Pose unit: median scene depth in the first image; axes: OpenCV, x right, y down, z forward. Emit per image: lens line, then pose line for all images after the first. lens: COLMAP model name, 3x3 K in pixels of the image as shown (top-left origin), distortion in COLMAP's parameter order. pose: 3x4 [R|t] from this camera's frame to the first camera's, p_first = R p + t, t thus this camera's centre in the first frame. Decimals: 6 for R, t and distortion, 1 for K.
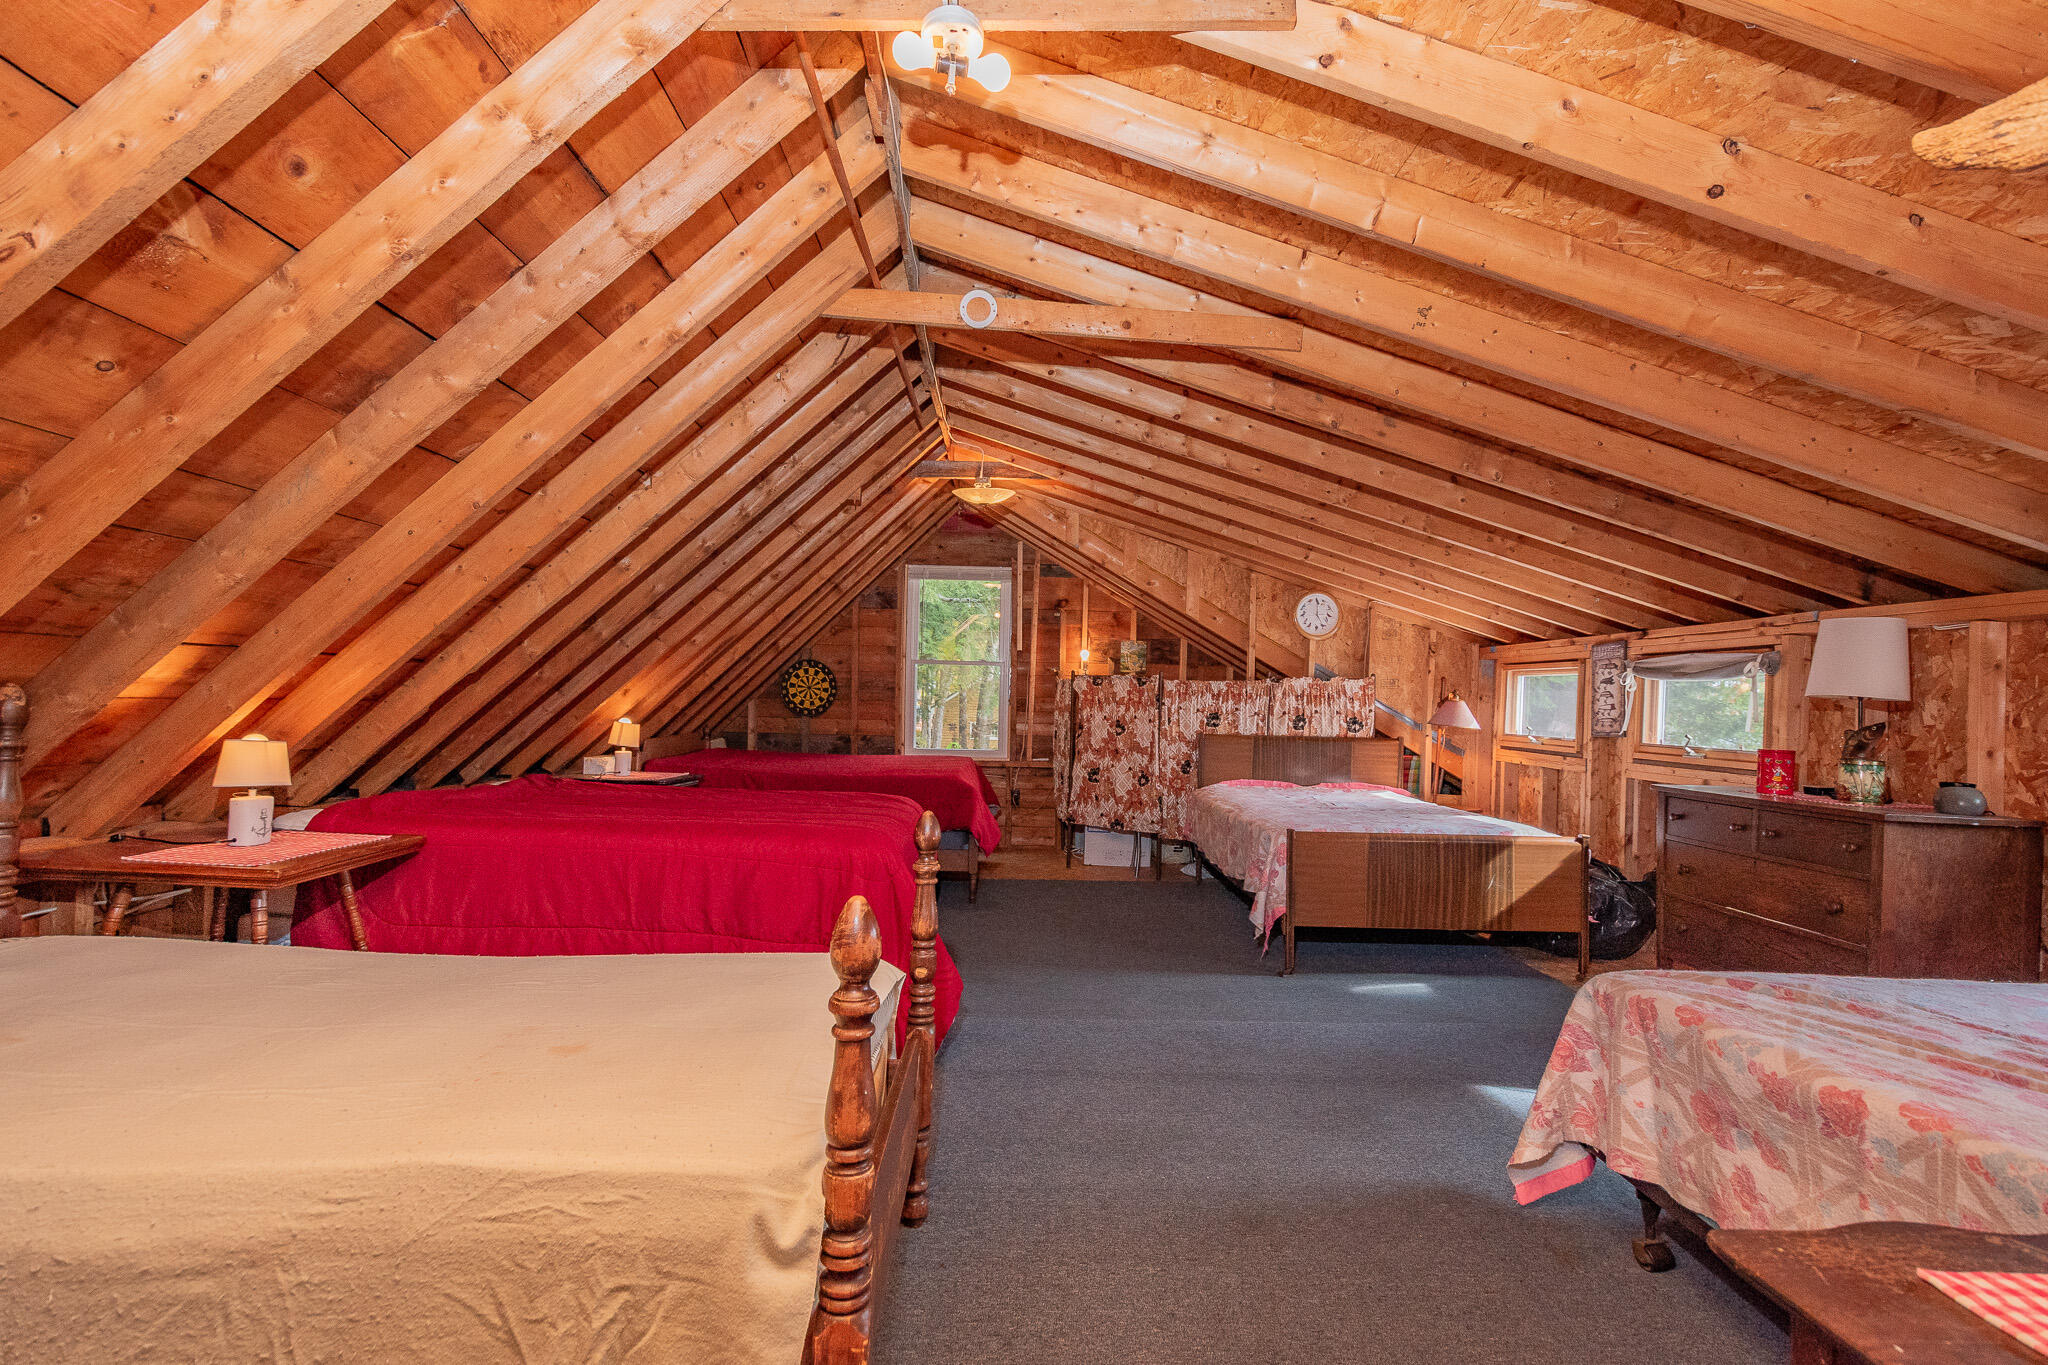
lens RADIAL K [[921.0, 0, 1031.8], [0, 921.0, 689.6], [0, 0, 1]] dist [0.015590, -0.000759]
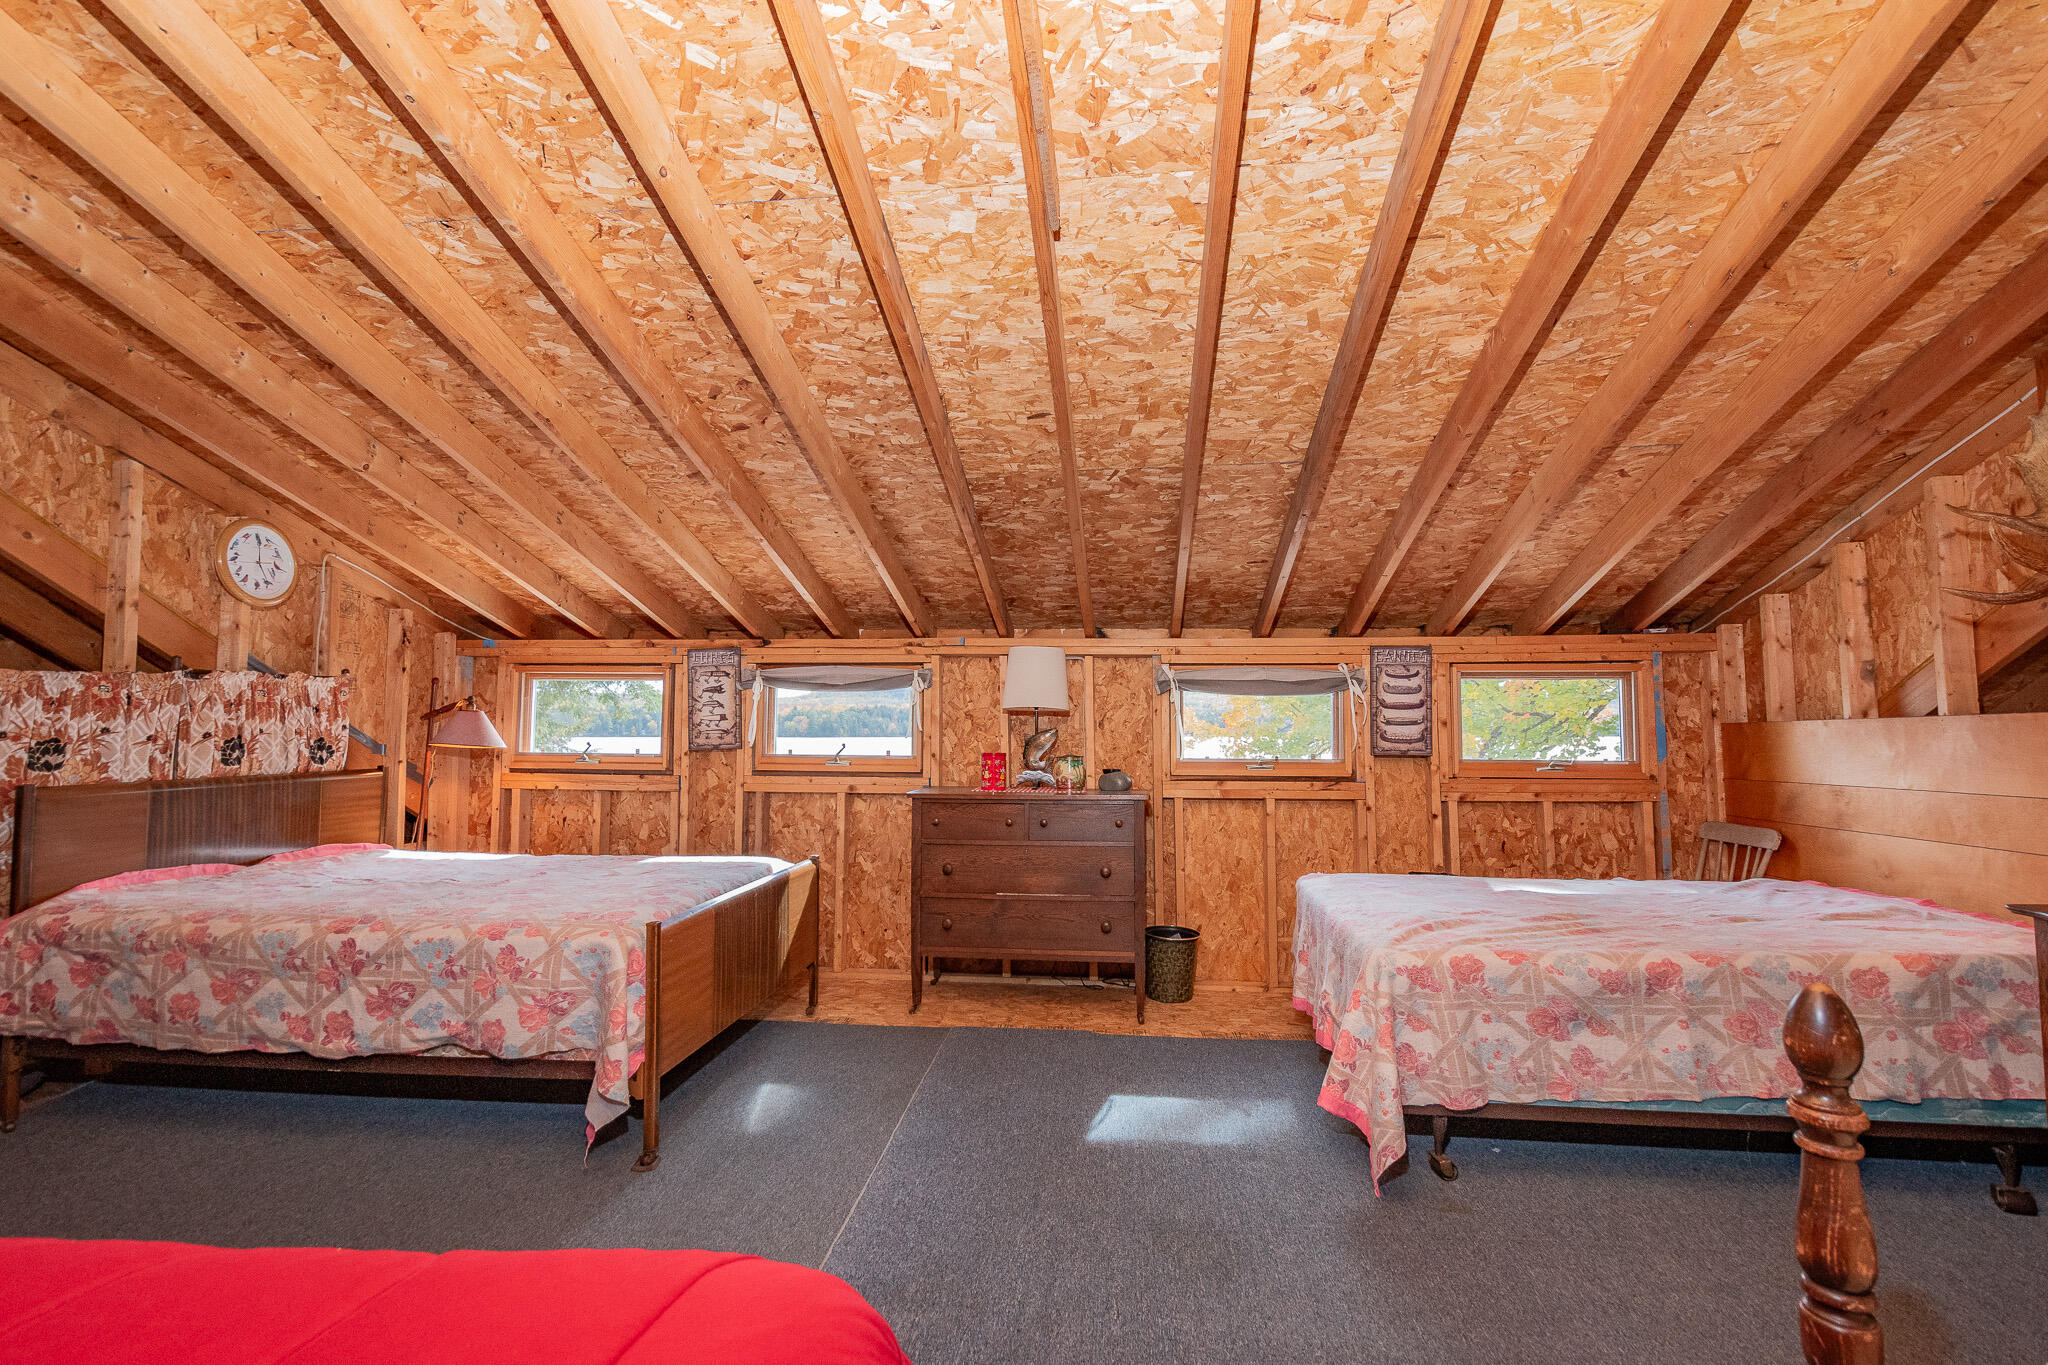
lens RADIAL K [[926.0, 0, 1030.5], [0, 926.0, 691.1], [0, 0, 1]] dist [0.024016, -0.009880]
pose [[0.130618, 0.015412, 0.991313, -0.248554], [-0.012540, 0.999825, -0.013892, 0.001260], [-0.991354, -0.010617, 0.130788, 0.540291]]
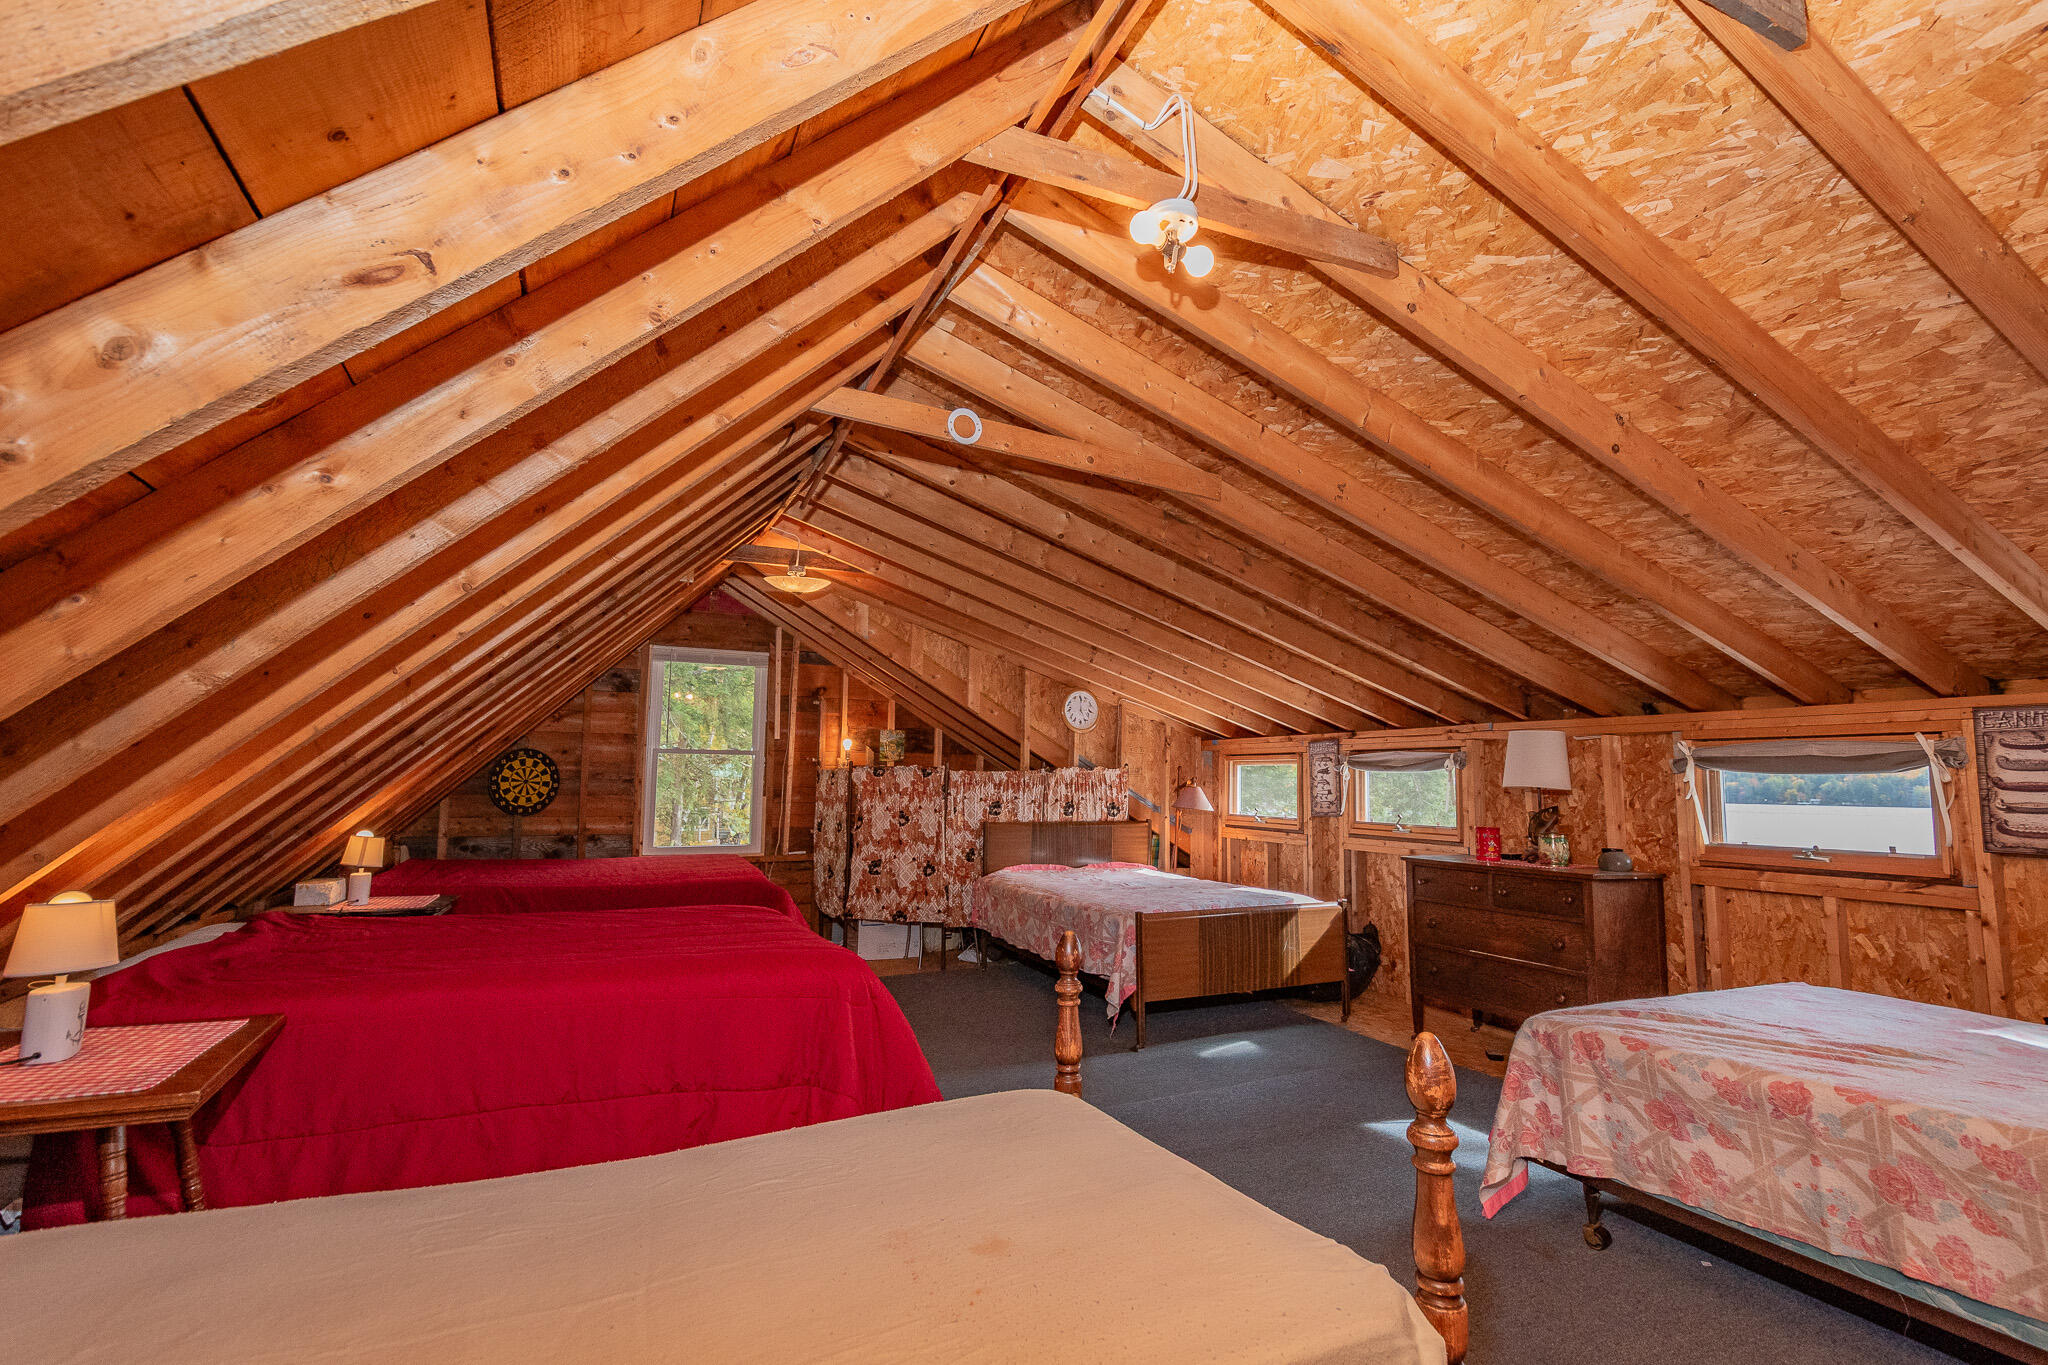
lens RADIAL K [[902.9, 0, 1029.1], [0, 902.9, 691.2], [0, 0, 1]] dist [0.019335, -0.004265]
pose [[0.913410, 0.026162, 0.406199, -0.228891], [0.007723, 0.996639, -0.081557, -0.019468], [-0.406967, 0.077632, 0.910138, 0.042476]]
